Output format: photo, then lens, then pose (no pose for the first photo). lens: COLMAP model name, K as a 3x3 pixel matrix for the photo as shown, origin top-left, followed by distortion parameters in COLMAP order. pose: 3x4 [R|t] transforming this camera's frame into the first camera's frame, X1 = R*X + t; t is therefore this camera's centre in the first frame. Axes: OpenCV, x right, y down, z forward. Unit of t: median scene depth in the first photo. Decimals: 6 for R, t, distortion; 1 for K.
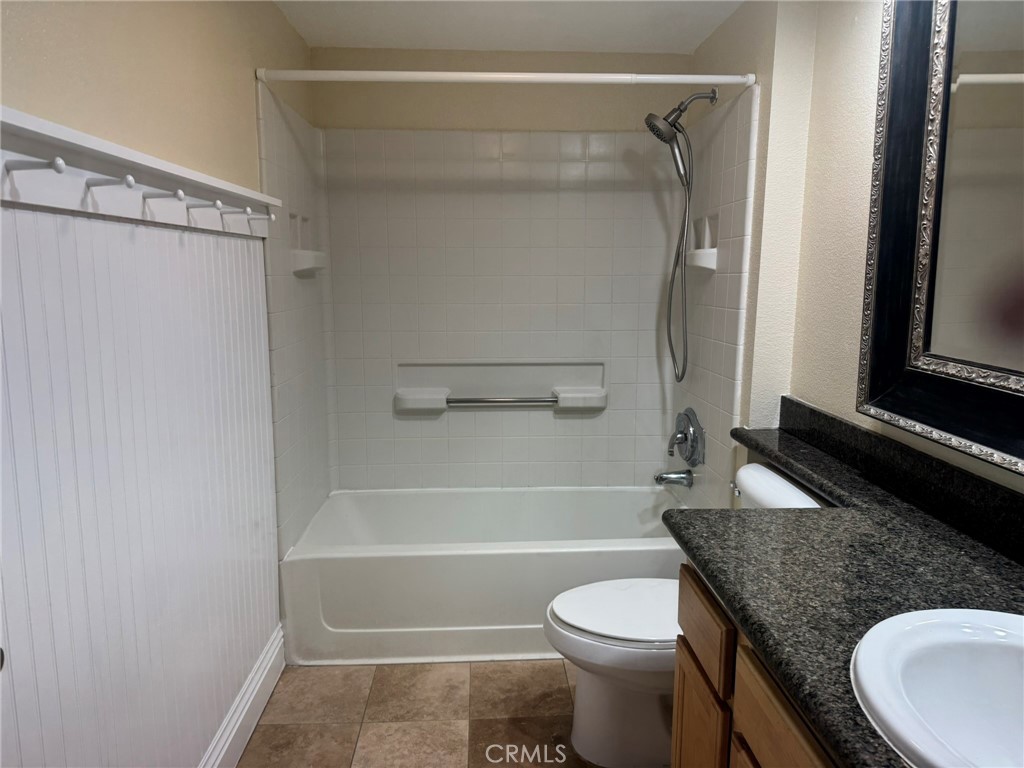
lens RADIAL K [[736.3, 0, 509.8], [0, 736.3, 376.0], [0, 0, 1]] dist [0.142468, -0.177952]
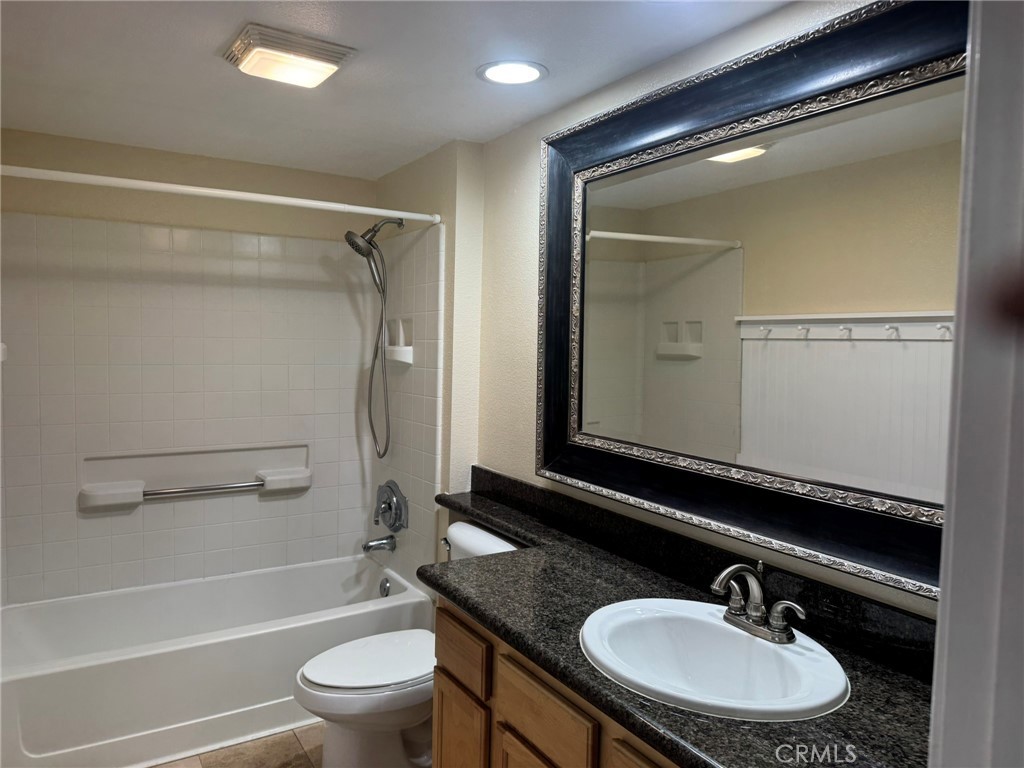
lens RADIAL K [[736.3, 0, 509.8], [0, 736.3, 376.0], [0, 0, 1]] dist [0.142468, -0.177952]
pose [[0.880624, -0.007494, 0.473757, -0.205721], [0.050911, 0.995583, -0.078885, -0.027359], [-0.471074, 0.093587, 0.877115, -0.167909]]
